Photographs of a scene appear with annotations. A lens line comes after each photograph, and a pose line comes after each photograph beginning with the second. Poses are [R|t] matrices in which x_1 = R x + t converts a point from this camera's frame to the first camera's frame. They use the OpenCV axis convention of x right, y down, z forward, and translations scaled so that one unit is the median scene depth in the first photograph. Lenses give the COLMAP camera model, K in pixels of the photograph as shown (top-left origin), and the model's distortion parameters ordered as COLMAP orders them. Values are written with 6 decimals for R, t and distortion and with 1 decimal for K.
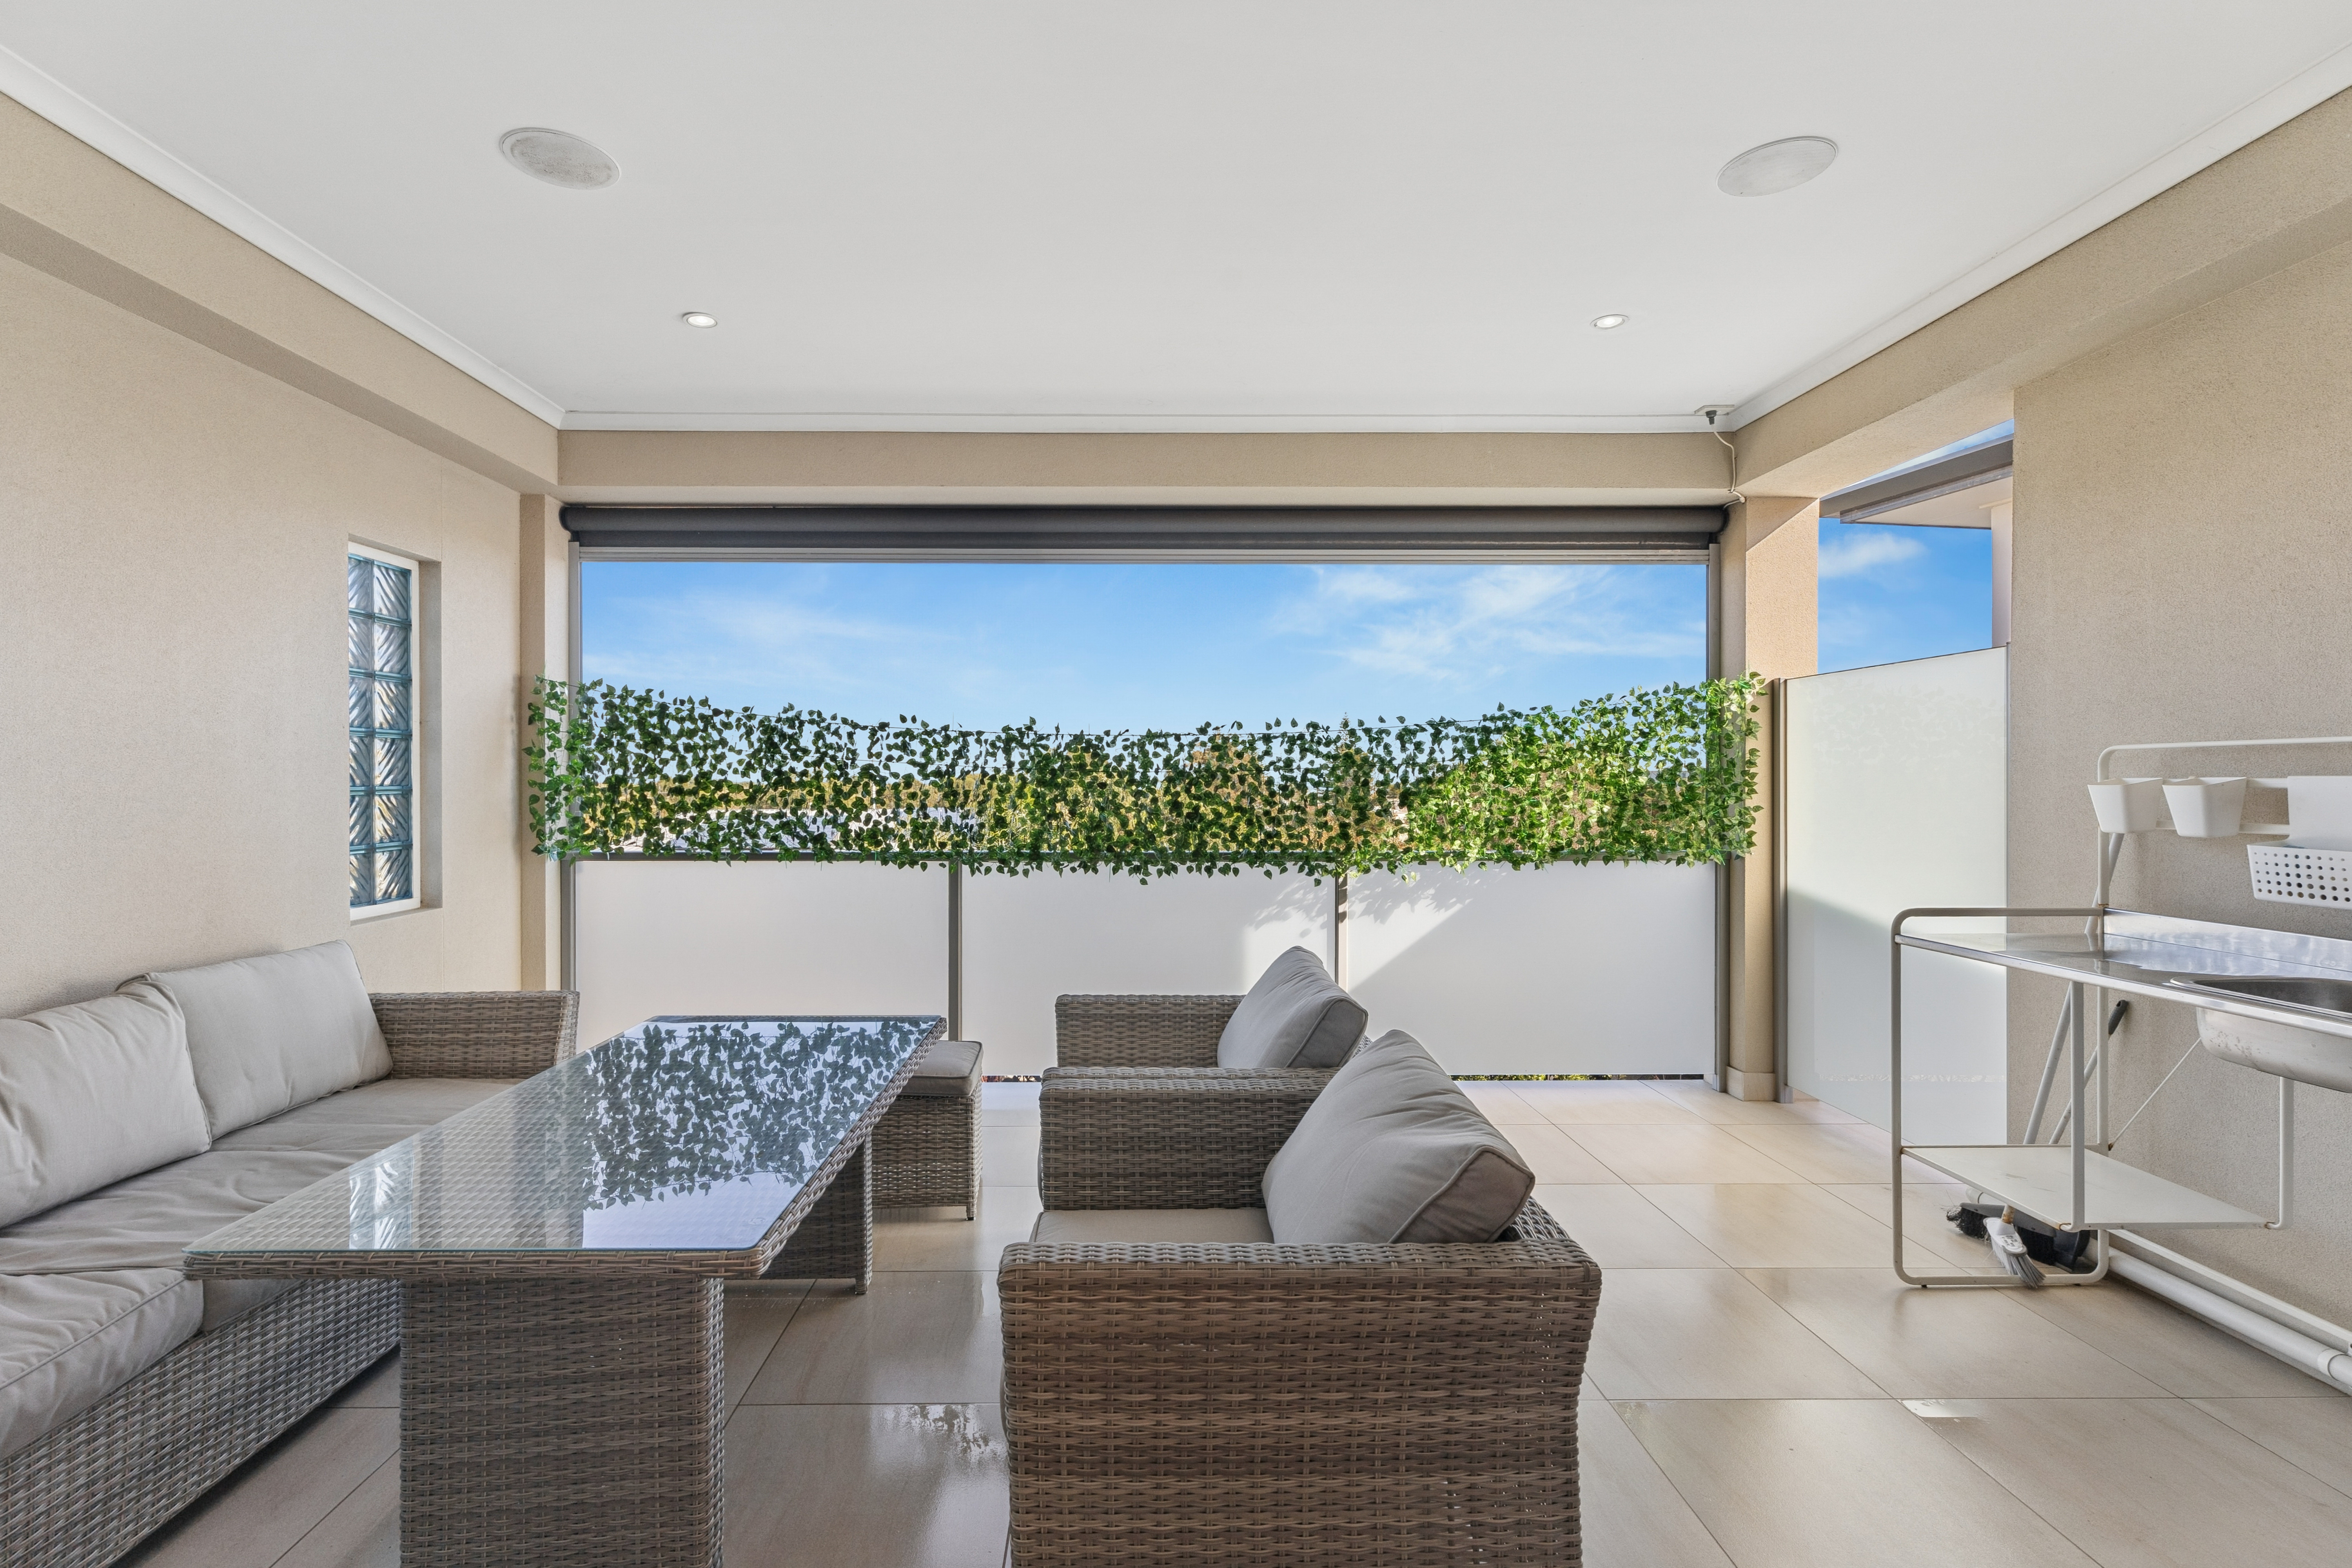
lens RADIAL K [[1080.1, 0, 1186.5], [0, 1080.1, 774.7], [0, 0, 1]] dist [0.002540, -0.000407]
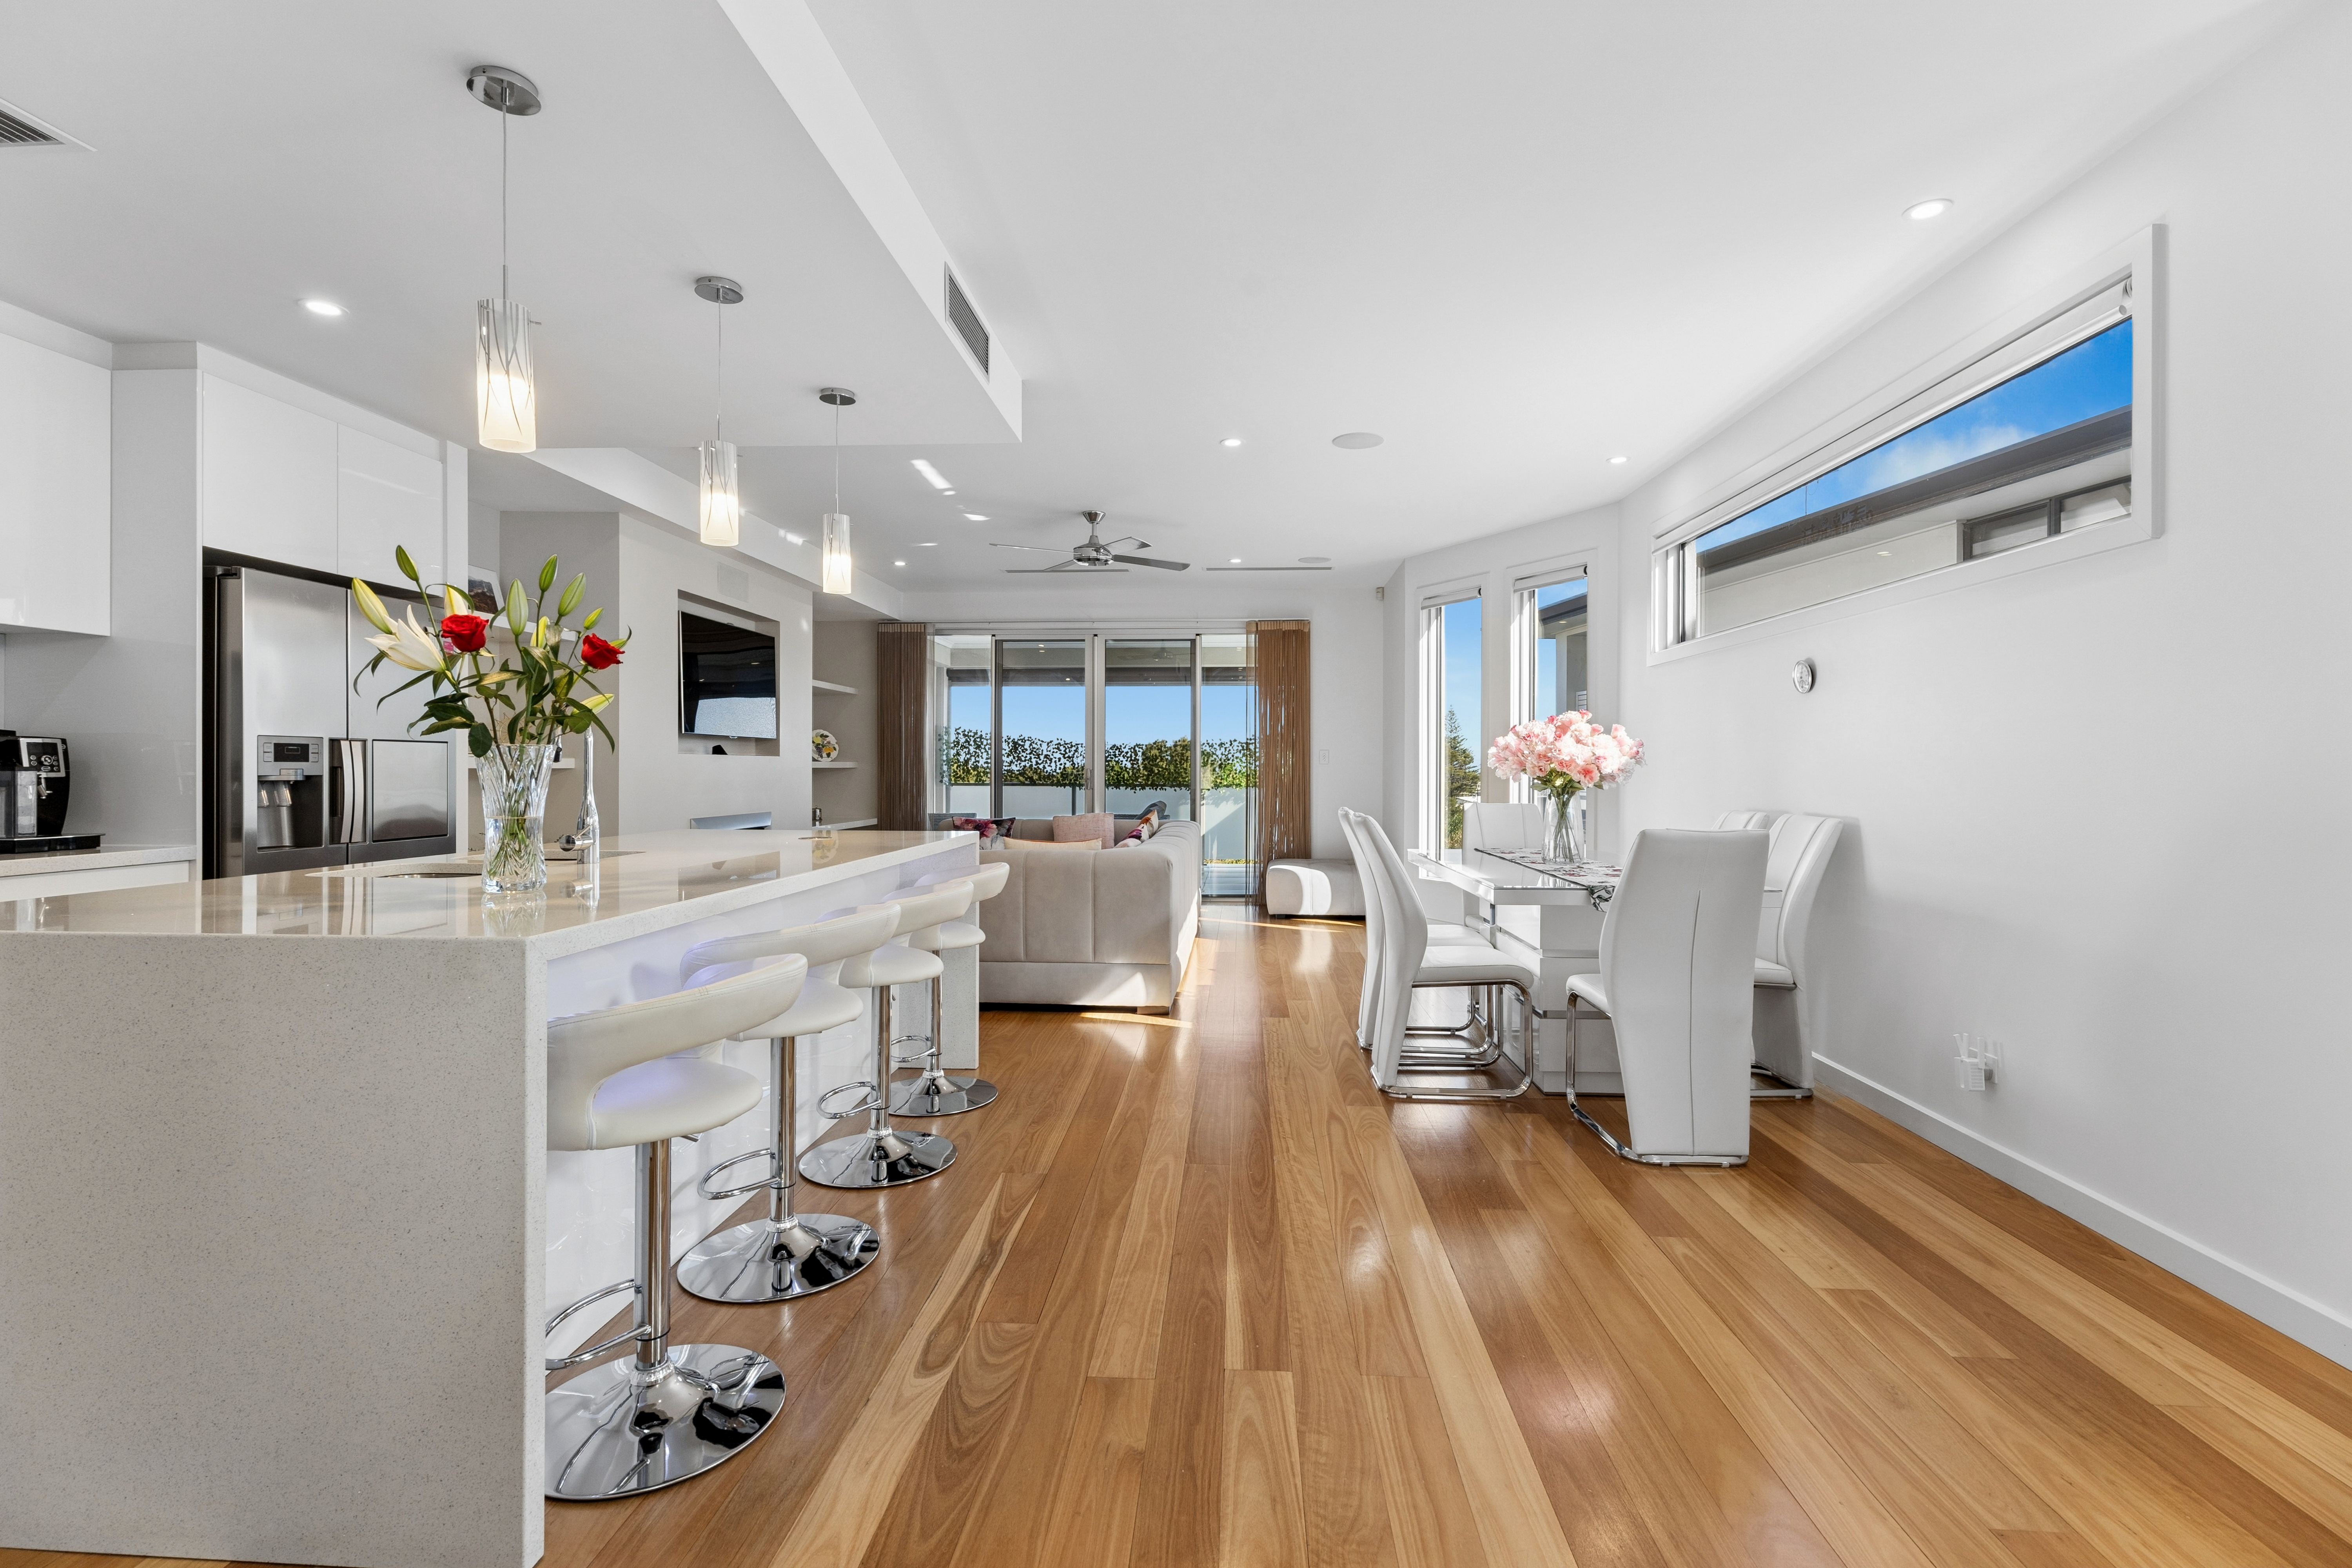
lens RADIAL K [[1080.1, 0, 1186.5], [0, 1080.1, 774.7], [0, 0, 1]] dist [0.002540, -0.000407]
pose [[0.998453, 0.003085, -0.055521, 0.275350], [-0.003019, 0.999995, 0.001278, 0.043604], [0.055524, -0.001109, 0.998457, -2.044401]]
